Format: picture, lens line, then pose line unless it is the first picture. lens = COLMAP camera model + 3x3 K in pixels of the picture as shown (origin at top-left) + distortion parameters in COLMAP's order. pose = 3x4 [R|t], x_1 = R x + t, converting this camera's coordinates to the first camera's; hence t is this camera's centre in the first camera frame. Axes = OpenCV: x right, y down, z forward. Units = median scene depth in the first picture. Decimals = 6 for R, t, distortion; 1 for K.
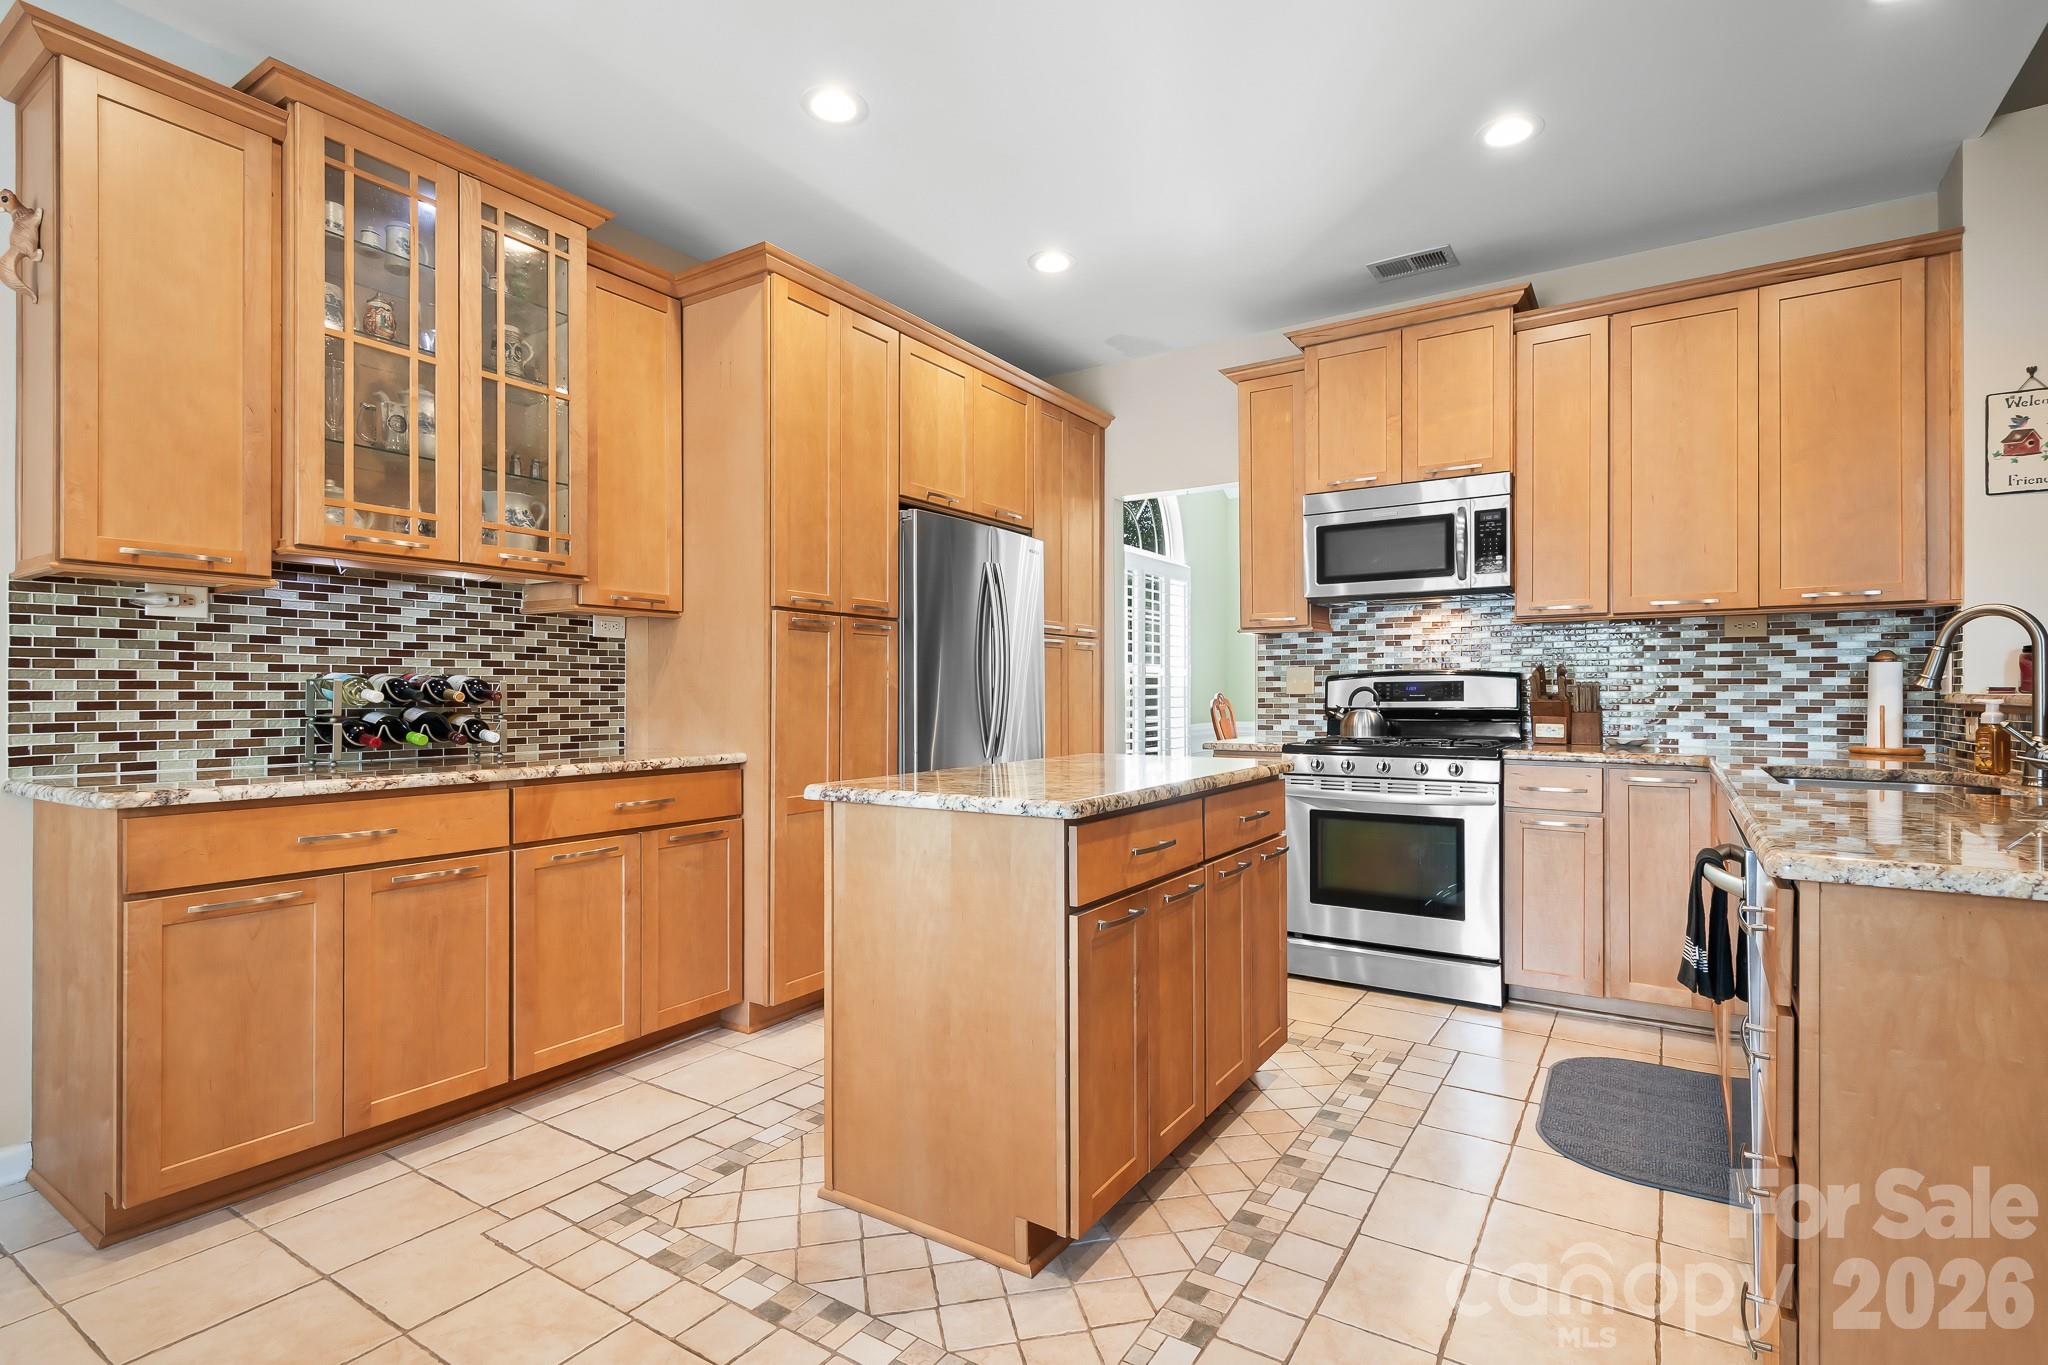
lens RADIAL K [[947.1, 0, 1032.4], [0, 947.1, 683.3], [0, 0, 1]] dist [0.009603, -0.006056]
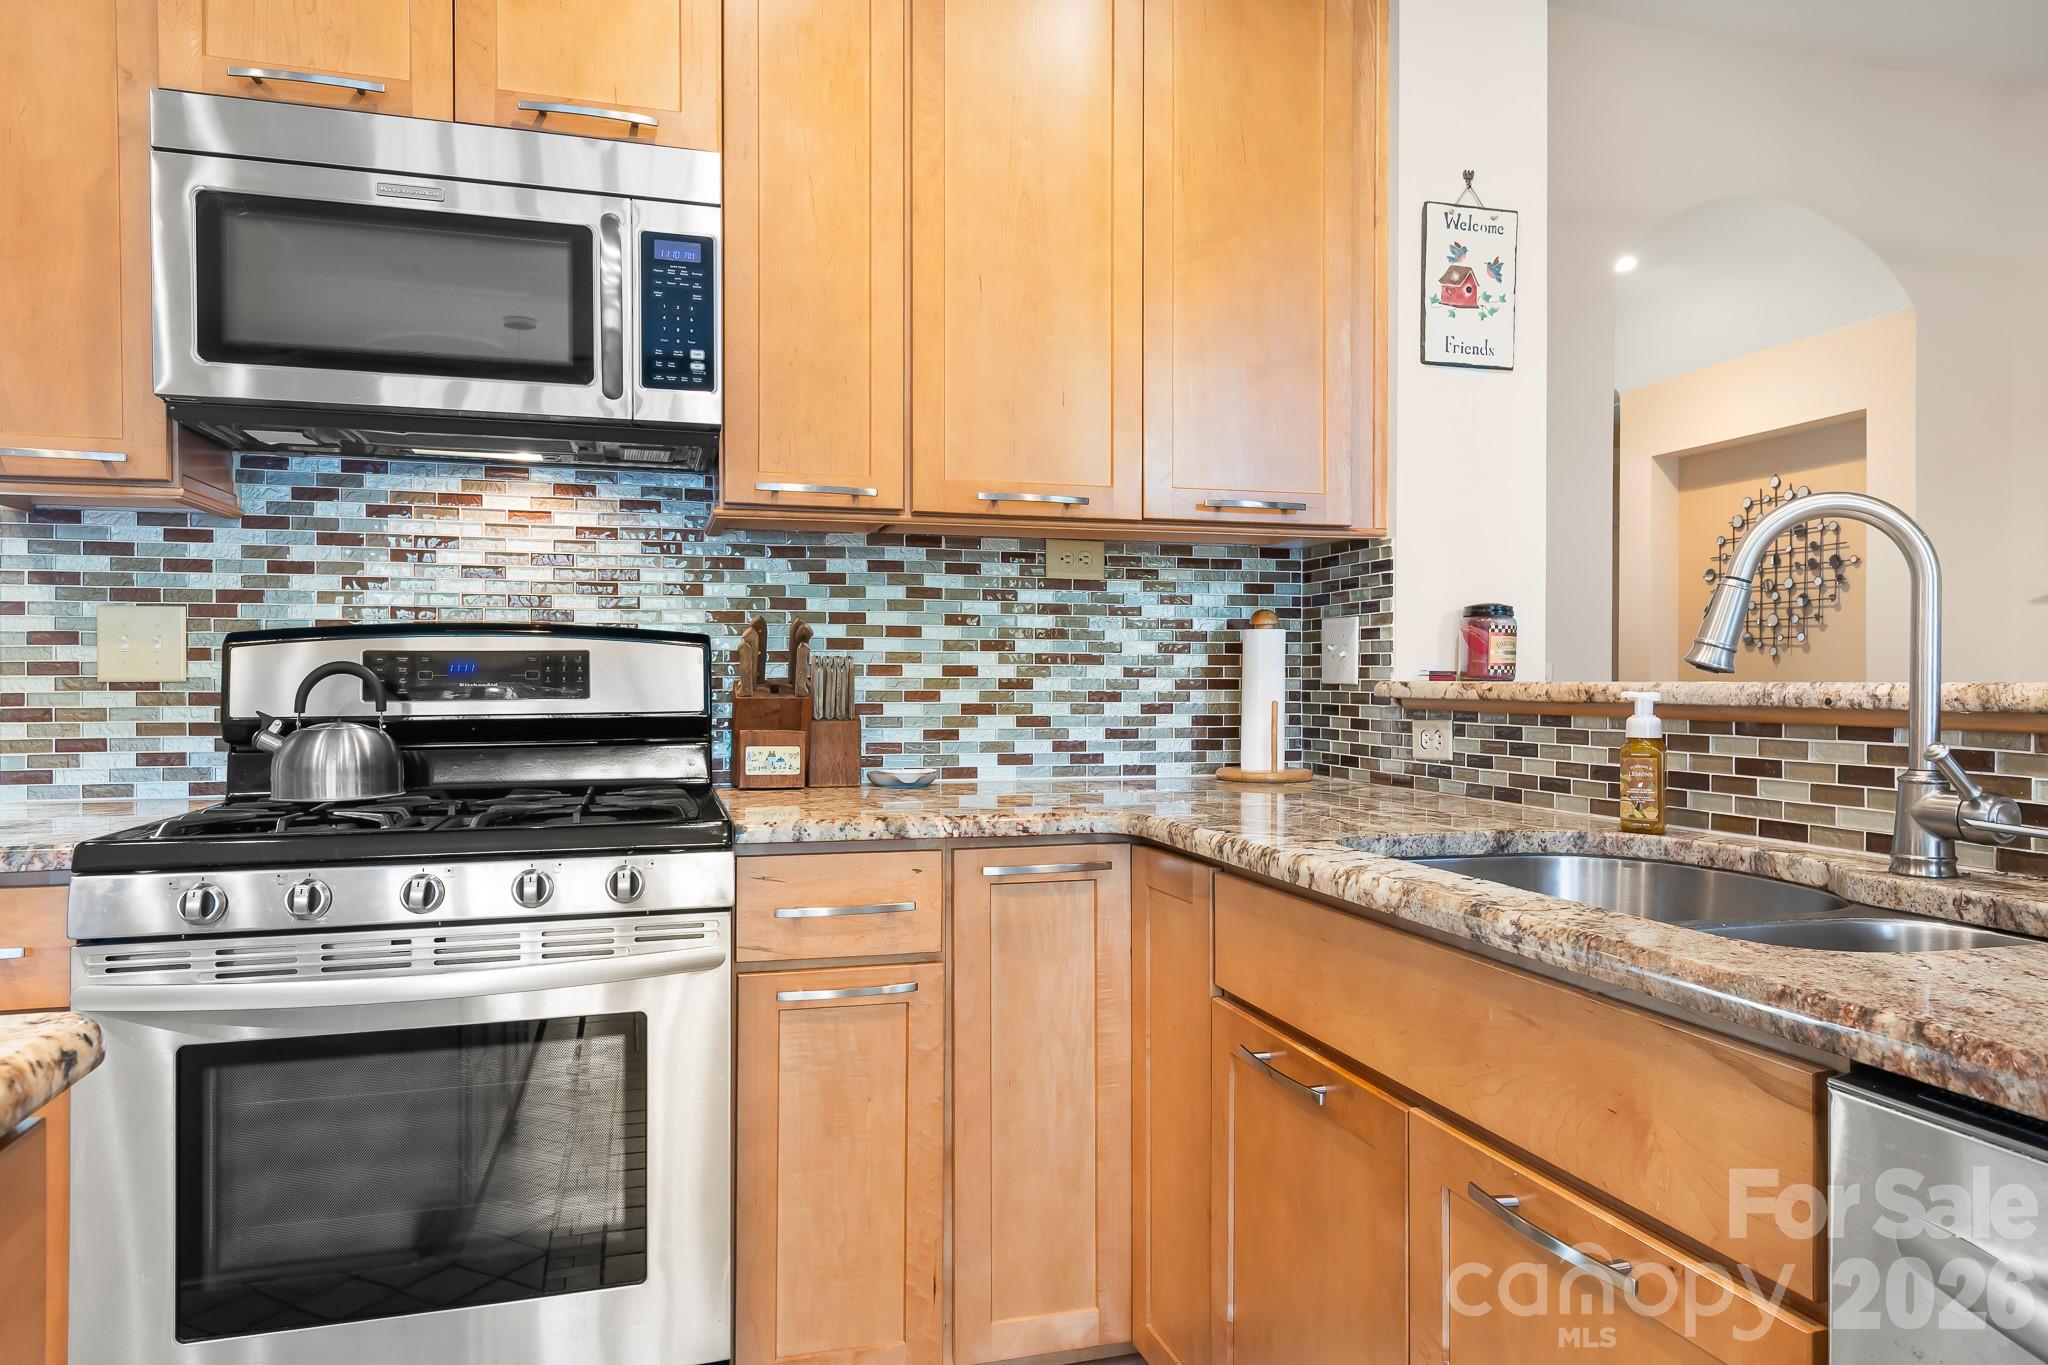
lens RADIAL K [[1299.8, 0, 1022.7], [0, 1299.8, 690.0], [0, 0, 1]] dist [0.025412, -0.009454]
pose [[0.649931, -0.003423, 0.759985, 0.156638], [-0.009727, 0.999870, 0.012822, 0.006739], [-0.759931, -0.015726, 0.649814, 0.545714]]
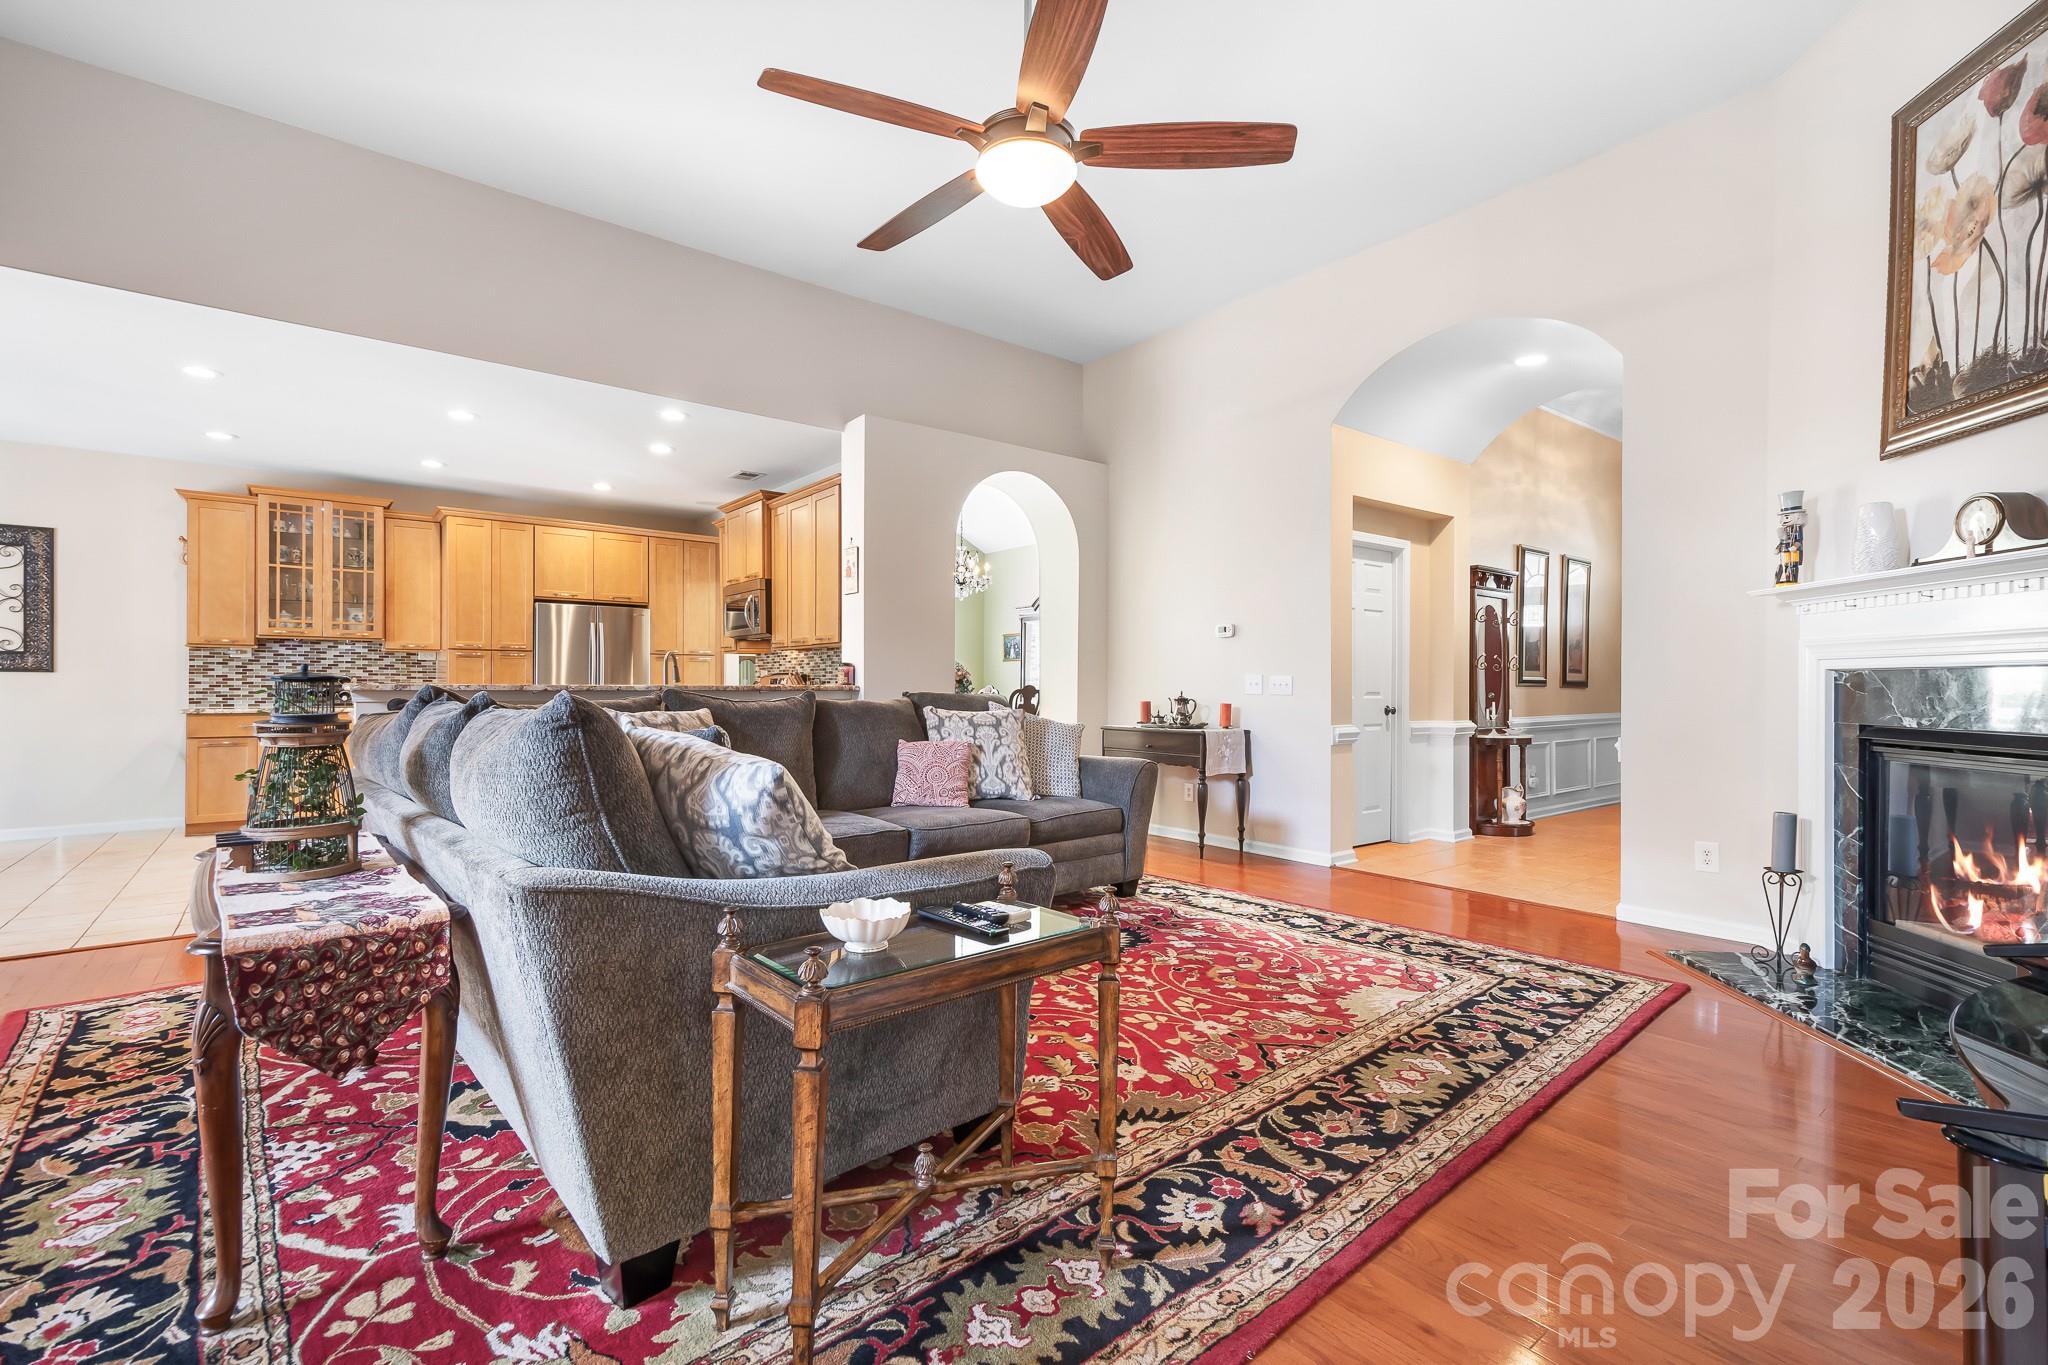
lens RADIAL K [[908.9, 0, 1041.6], [0, 908.9, 682.0], [0, 0, 1]] dist [0.016847, -0.003662]
pose [[0.950566, 0.004317, -0.310492, 1.804072], [-0.003059, 0.999985, 0.004537, -0.007946], [0.310507, -0.003363, 0.950565, -0.744758]]
